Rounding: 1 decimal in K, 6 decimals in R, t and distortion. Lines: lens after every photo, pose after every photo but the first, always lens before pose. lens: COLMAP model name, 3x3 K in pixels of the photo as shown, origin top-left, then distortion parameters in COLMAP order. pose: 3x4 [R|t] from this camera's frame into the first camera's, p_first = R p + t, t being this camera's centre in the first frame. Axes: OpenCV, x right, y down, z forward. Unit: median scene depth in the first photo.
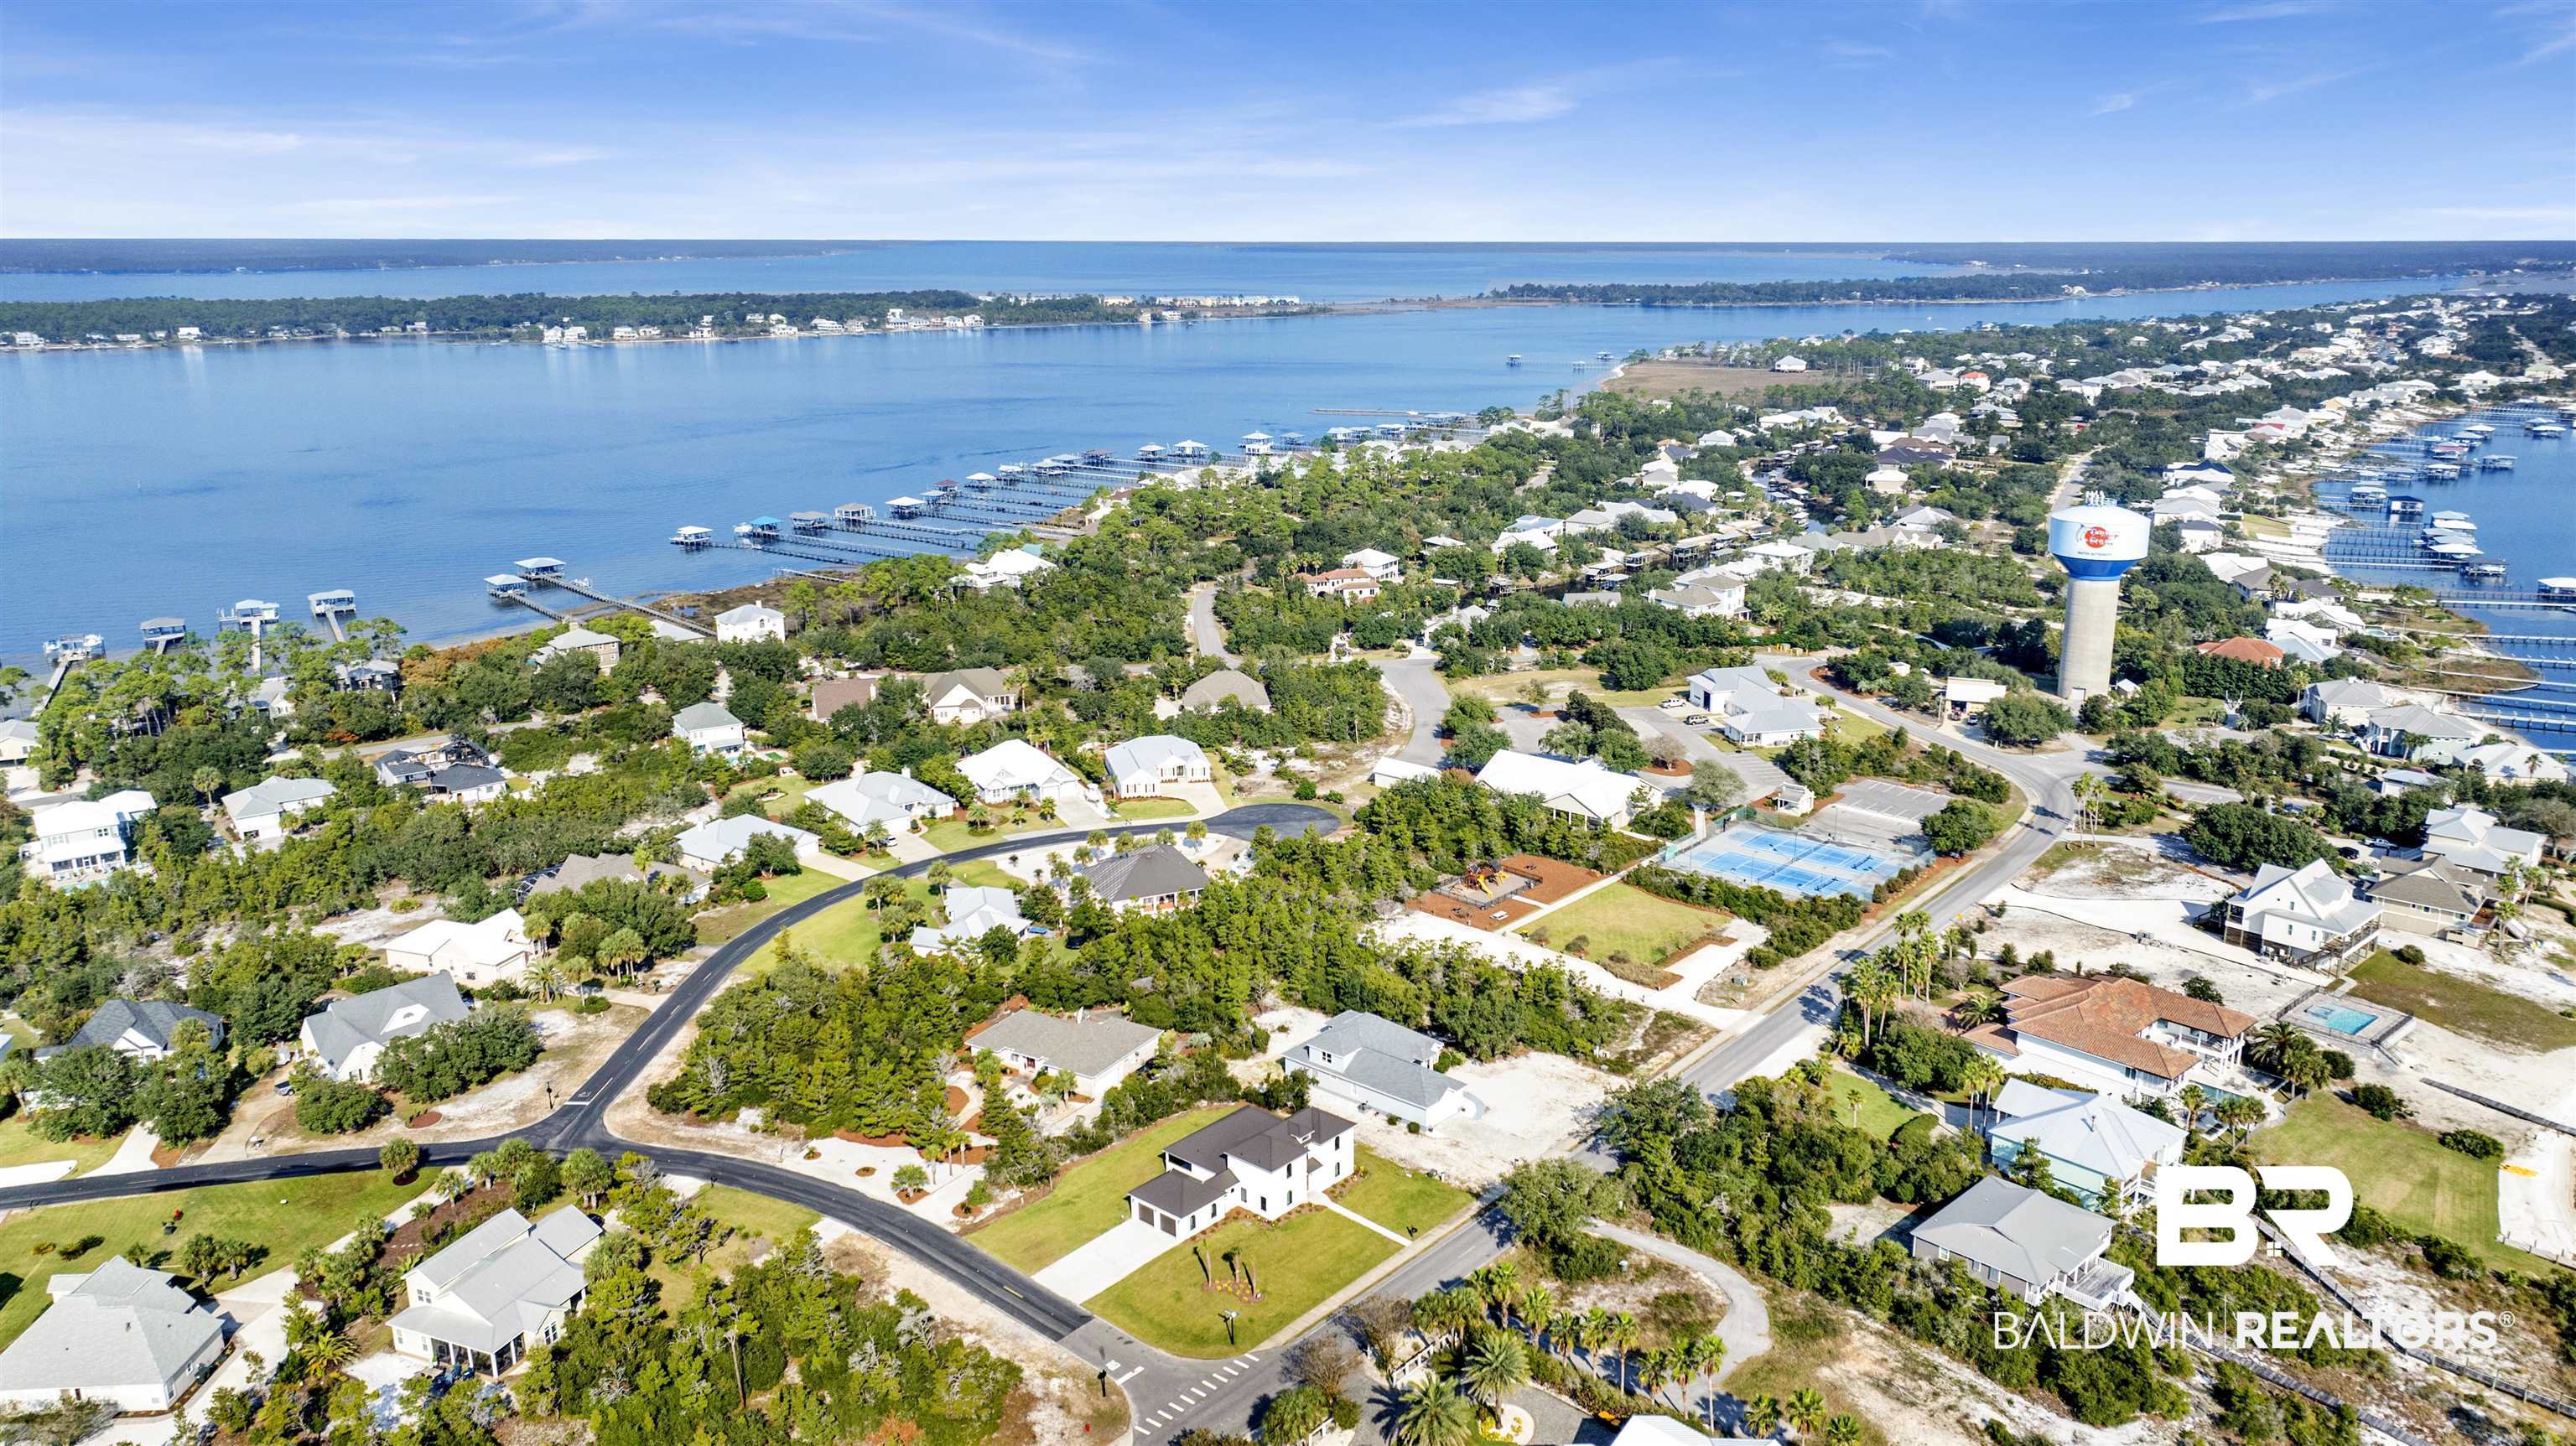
lens RADIAL K [[1841.1, 0, 1276.8], [0, 1841.1, 674.2], [0, 0, 1]] dist [-0.003591, 0.003806]
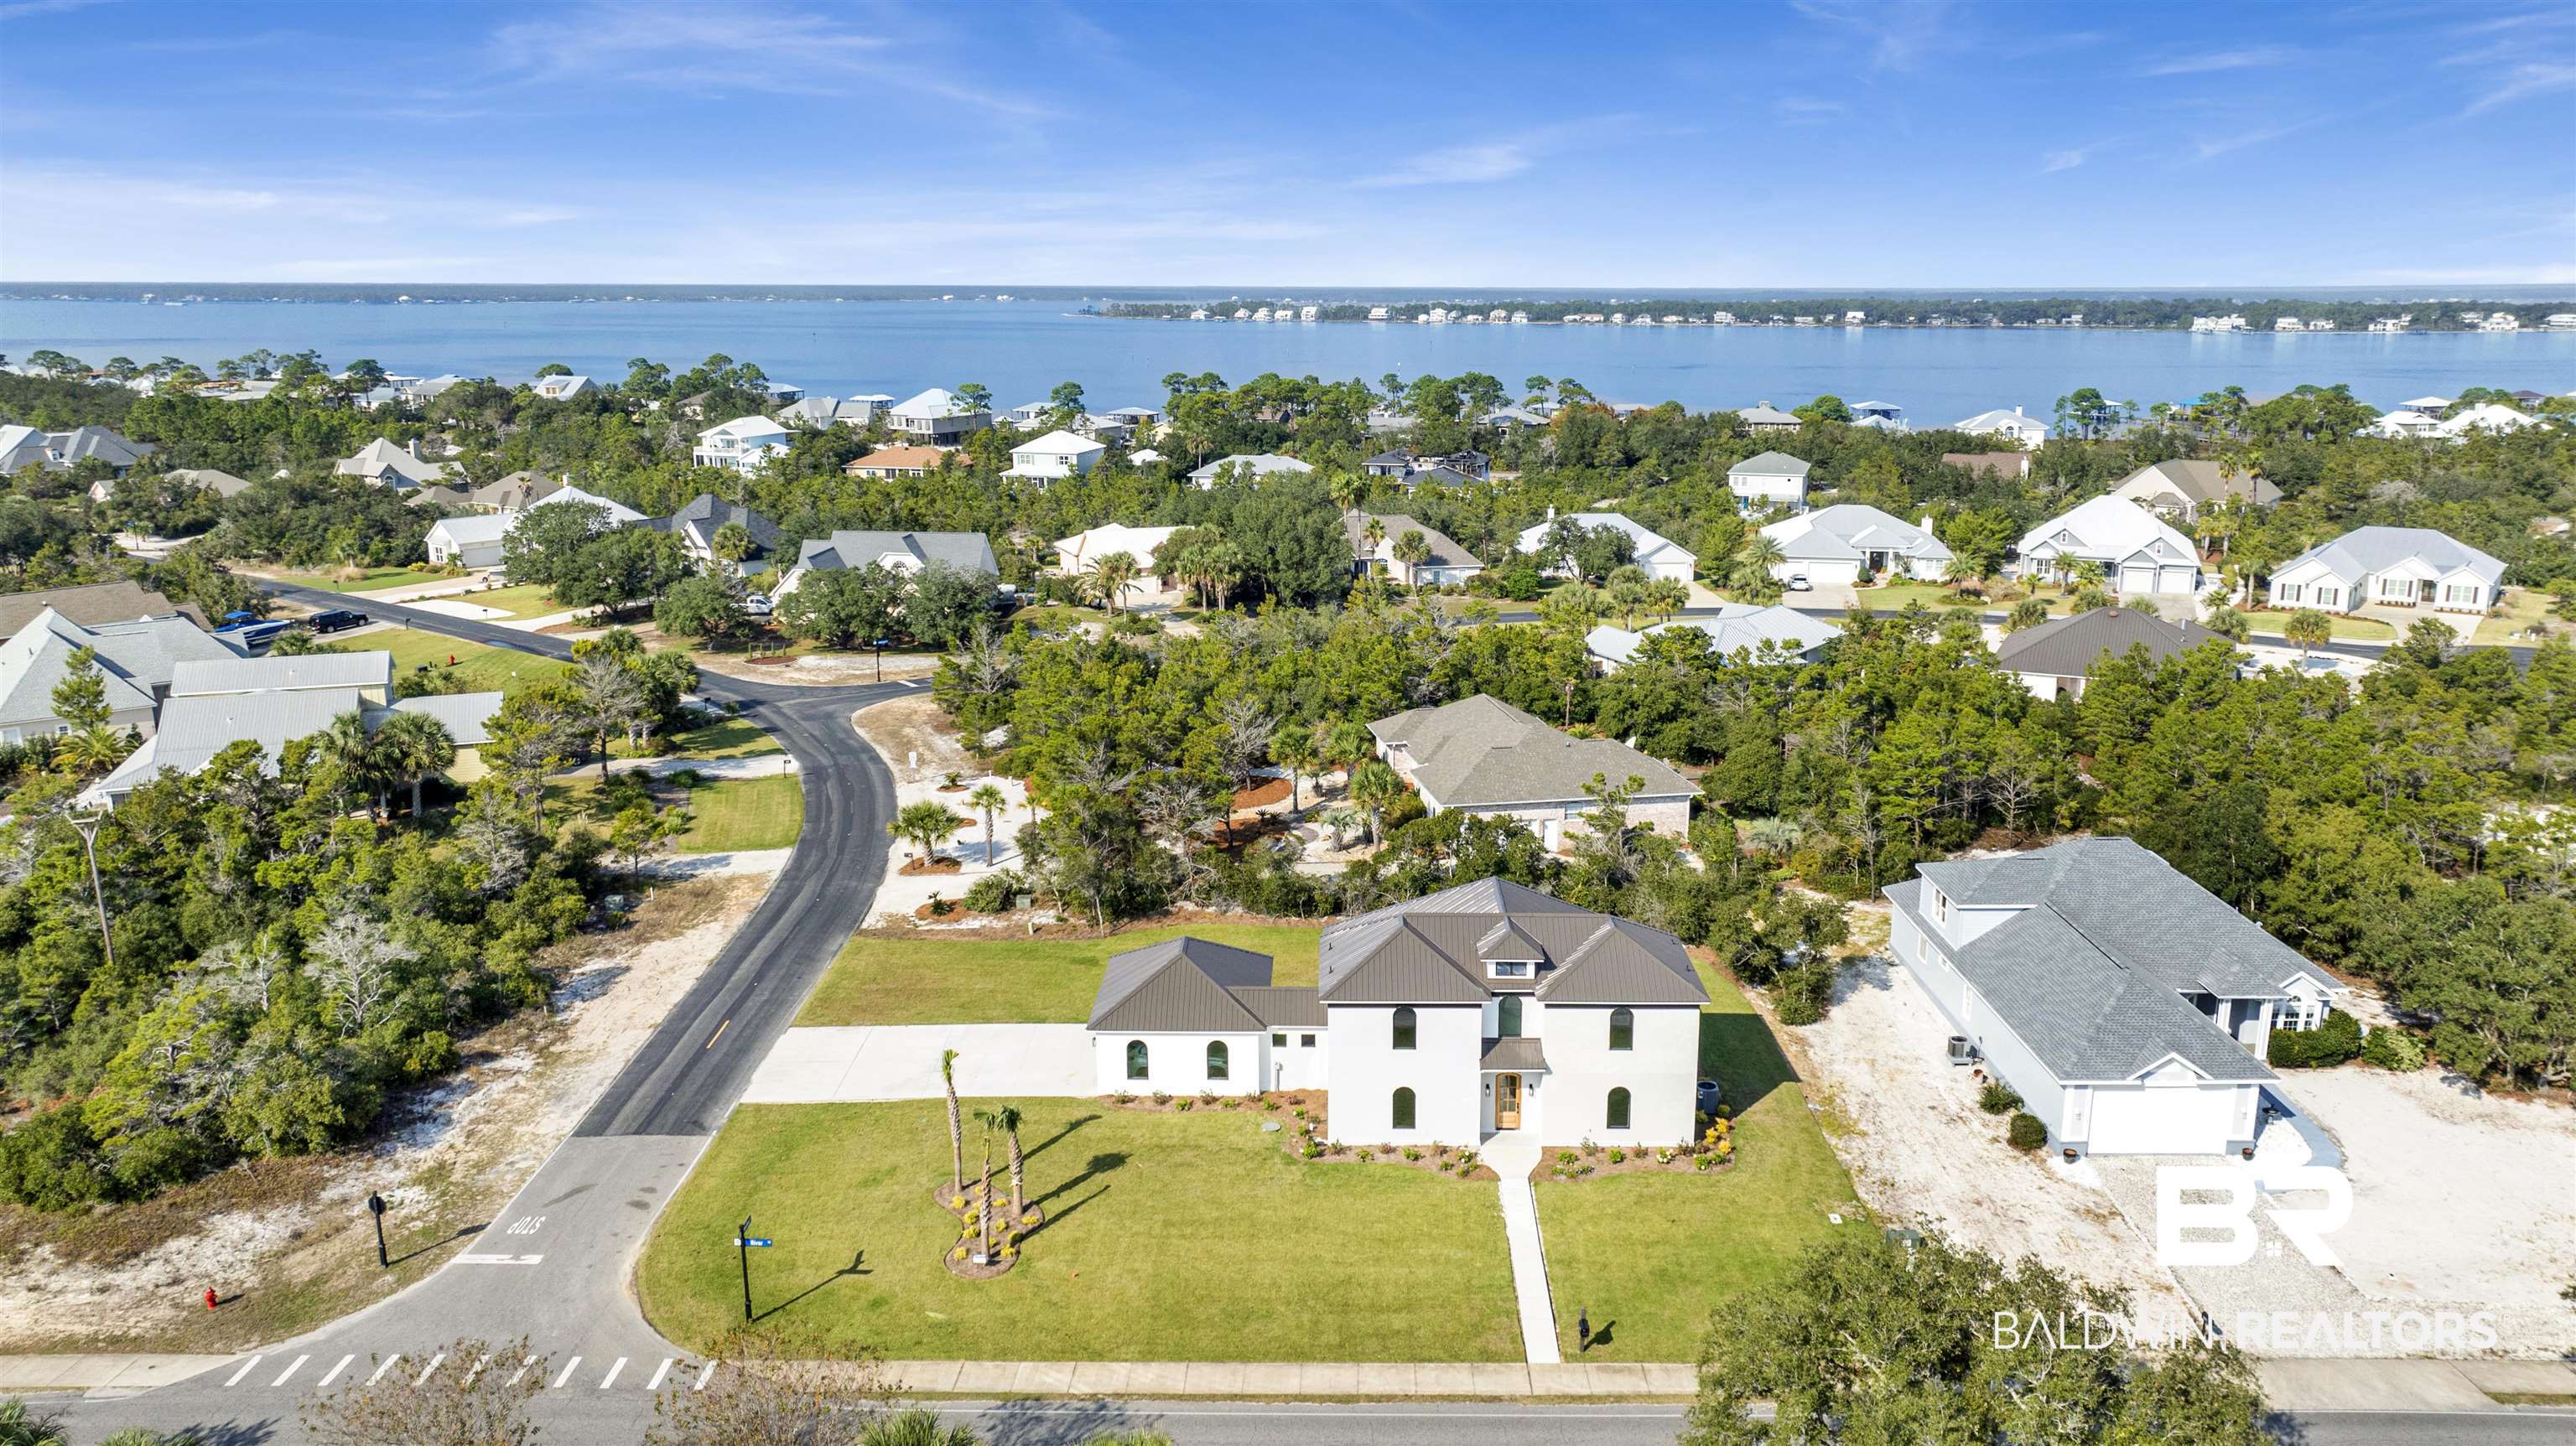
lens RADIAL K [[1841.7, 0, 1283.4], [0, 1841.7, 665.2], [0, 0, 1]] dist [-0.045105, 0.058006]
pose [[0.649644, 0.161153, -0.742962, 0.187669], [-0.181393, 0.981906, 0.054372, 0.149316], [0.738281, 0.099446, 0.667122, 0.592216]]
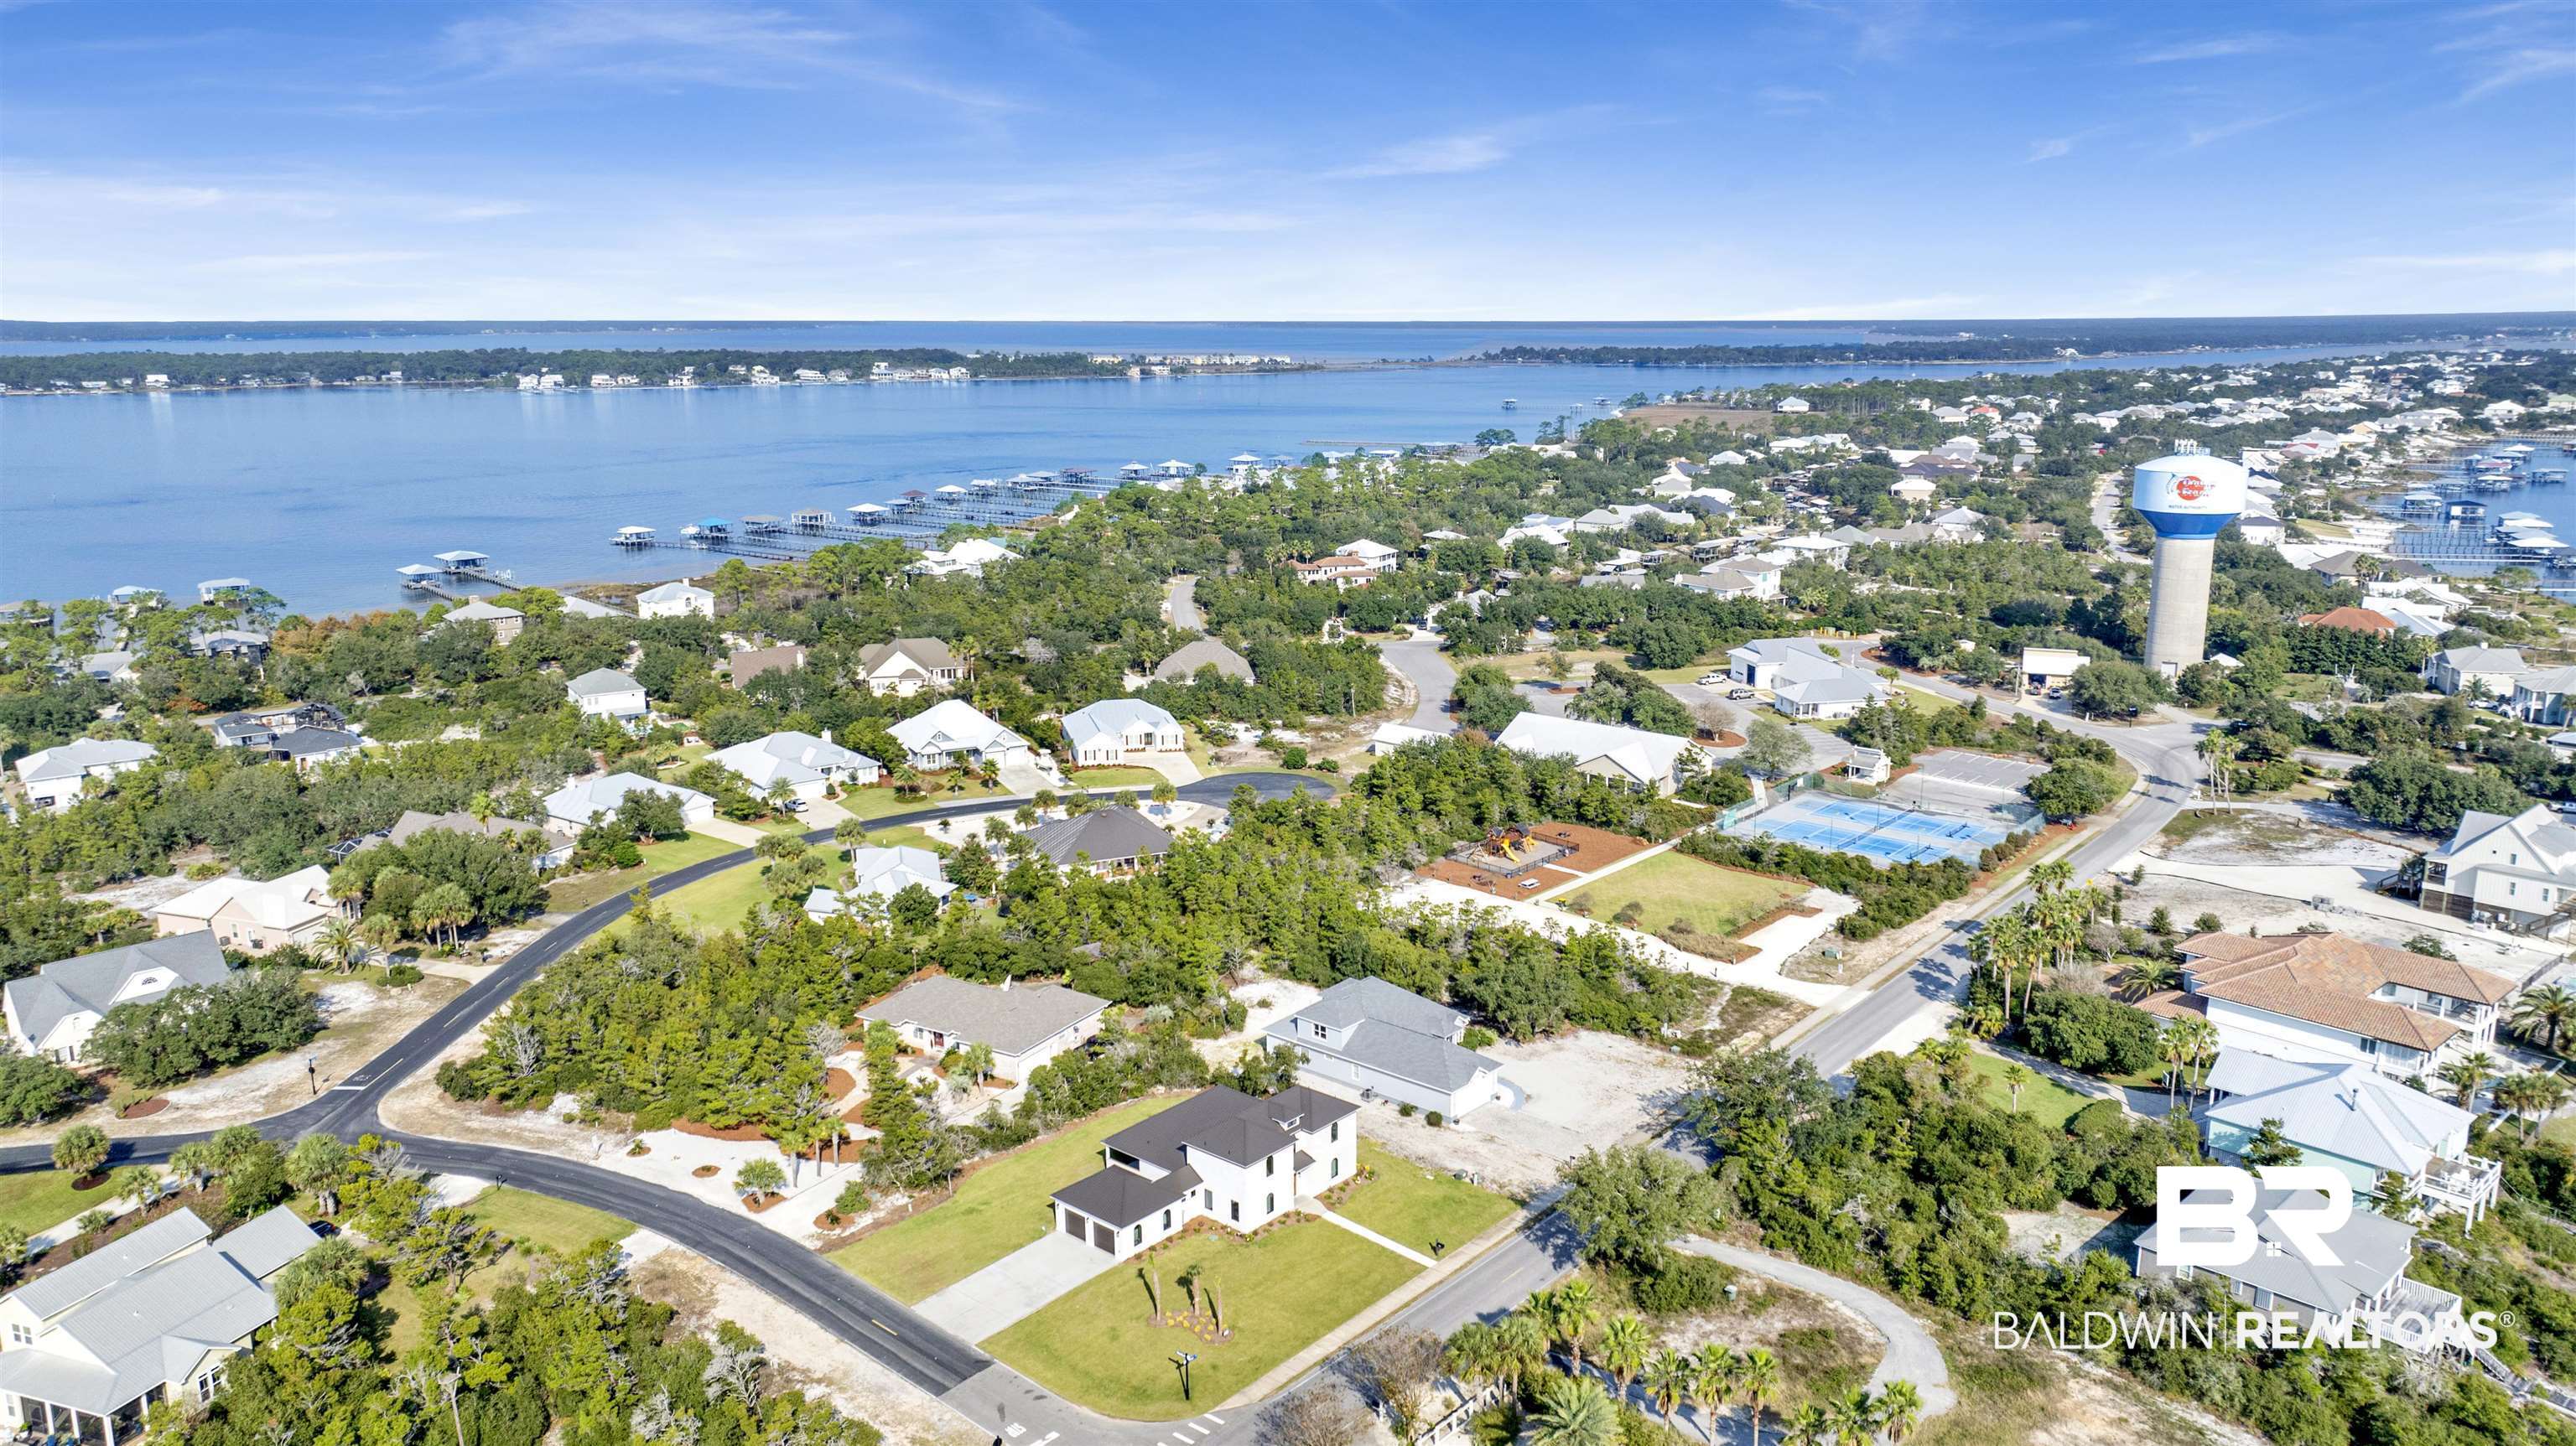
lens RADIAL K [[1828.3, 0, 1287.3], [0, 1828.3, 716.8], [0, 0, 1]] dist [-0.016416, 0.001127]
pose [[0.999923, 0.004626, 0.011507, 0.003444], [-0.004430, 0.999845, -0.017045, 0.080977], [-0.011584, 0.016993, 0.999789, 0.210425]]
